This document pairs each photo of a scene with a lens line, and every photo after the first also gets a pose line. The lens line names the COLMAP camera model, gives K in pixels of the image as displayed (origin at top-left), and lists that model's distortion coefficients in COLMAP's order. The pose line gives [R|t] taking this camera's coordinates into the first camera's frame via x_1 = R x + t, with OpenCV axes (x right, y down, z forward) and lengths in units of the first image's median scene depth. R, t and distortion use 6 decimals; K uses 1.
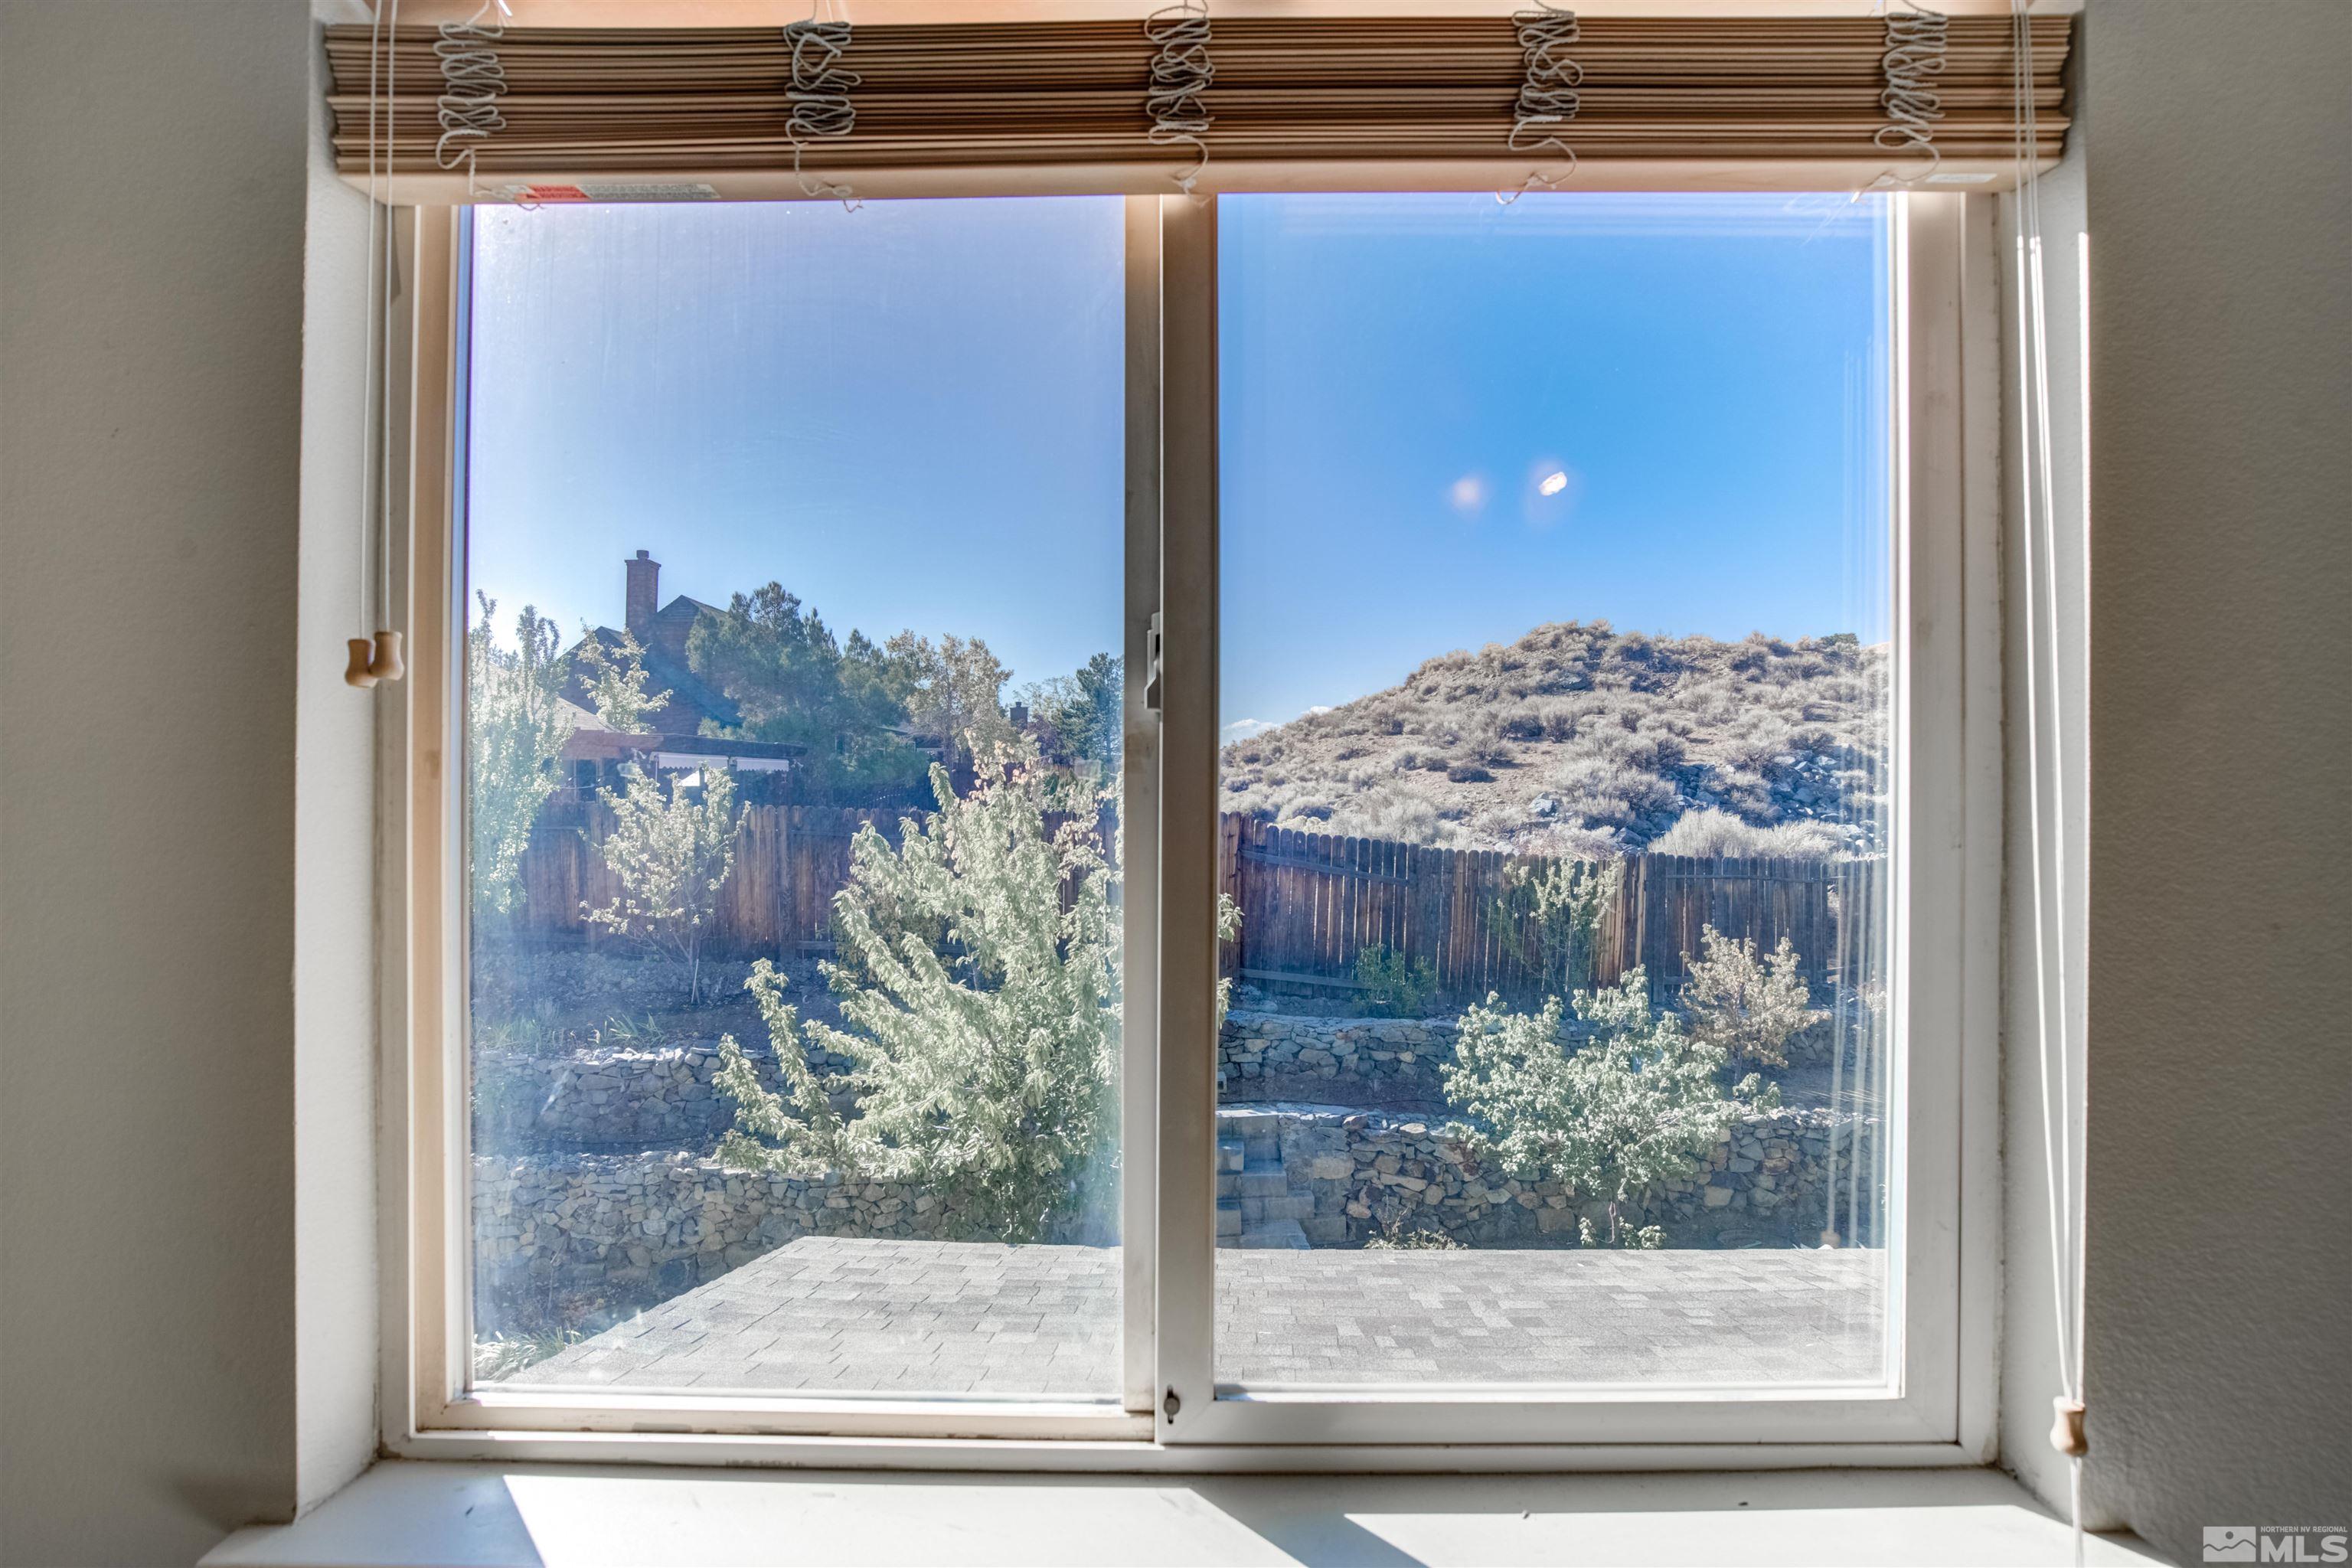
lens RADIAL K [[1091.3, 0, 1178.6], [0, 1091.3, 800.4], [0, 0, 1]] dist [-0.052279, 0.017042]
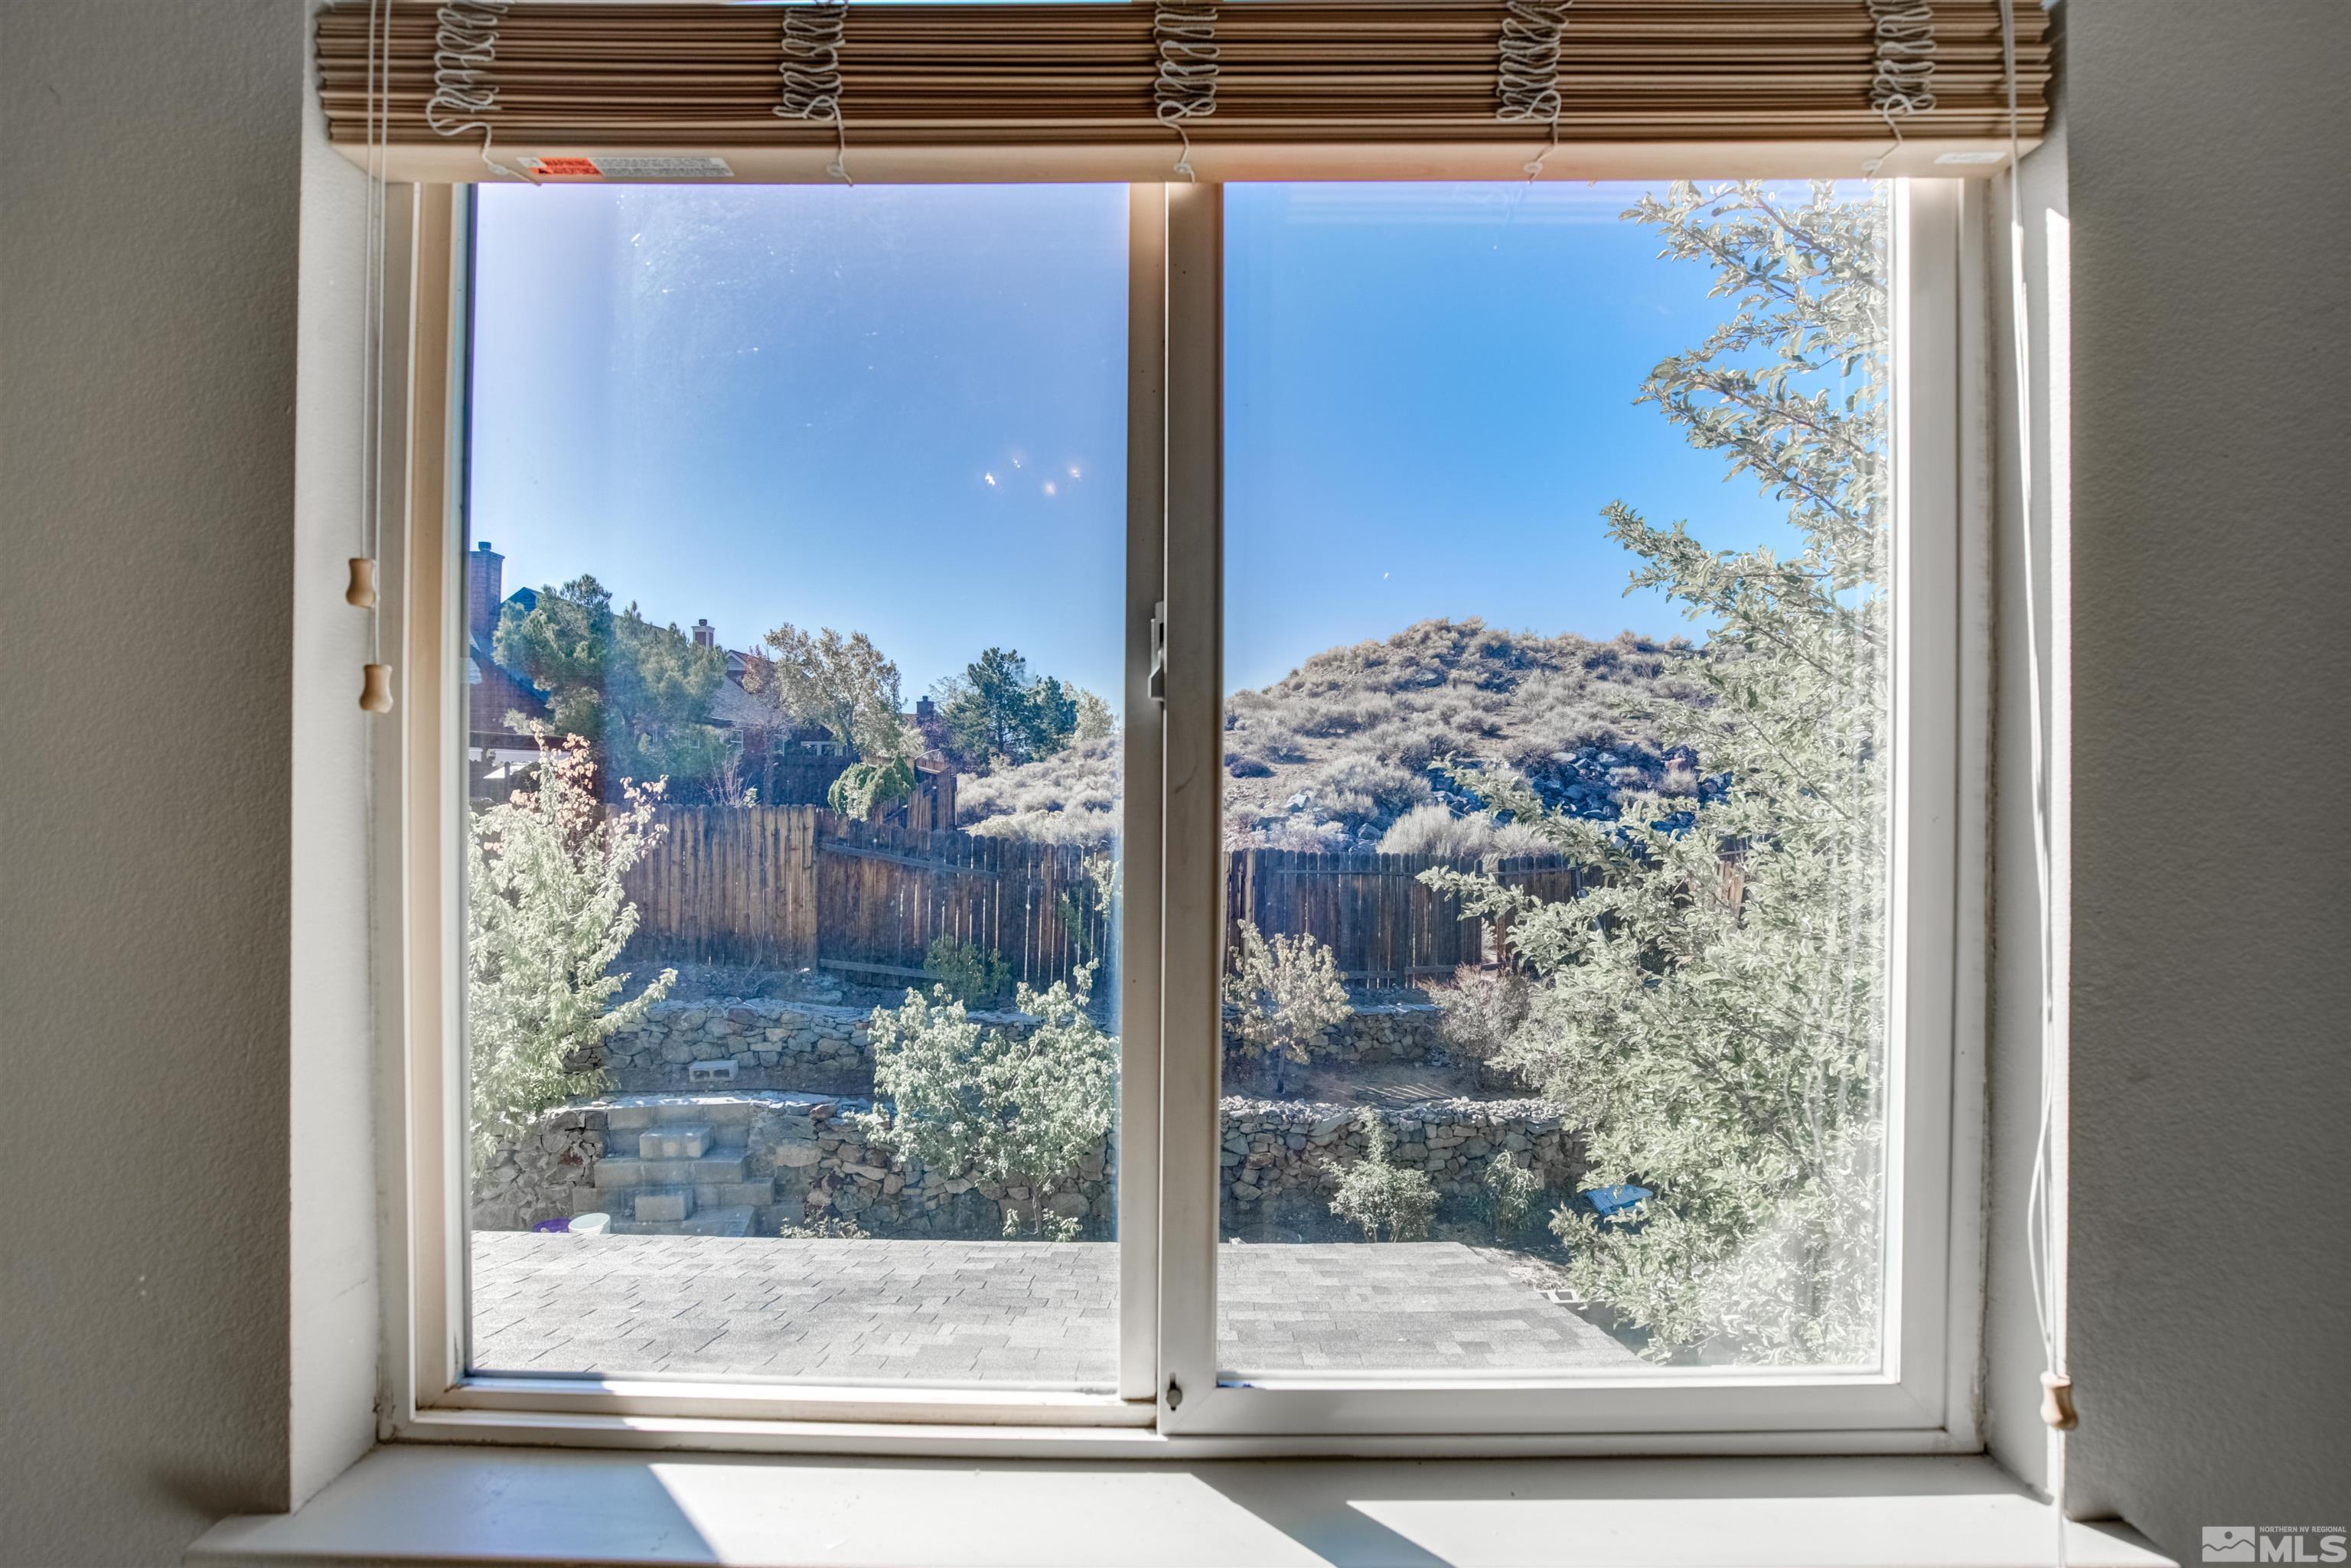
lens RADIAL K [[1090.8, 0, 1193.7], [0, 1090.8, 841.8], [0, 0, 1]] dist [-0.052279, 0.017042]
pose [[0.999971, 0.004893, 0.005901, 0.176608], [-0.005119, 0.999229, 0.038913, 0.002597], [-0.005706, -0.038942, 0.999225, 0.003289]]
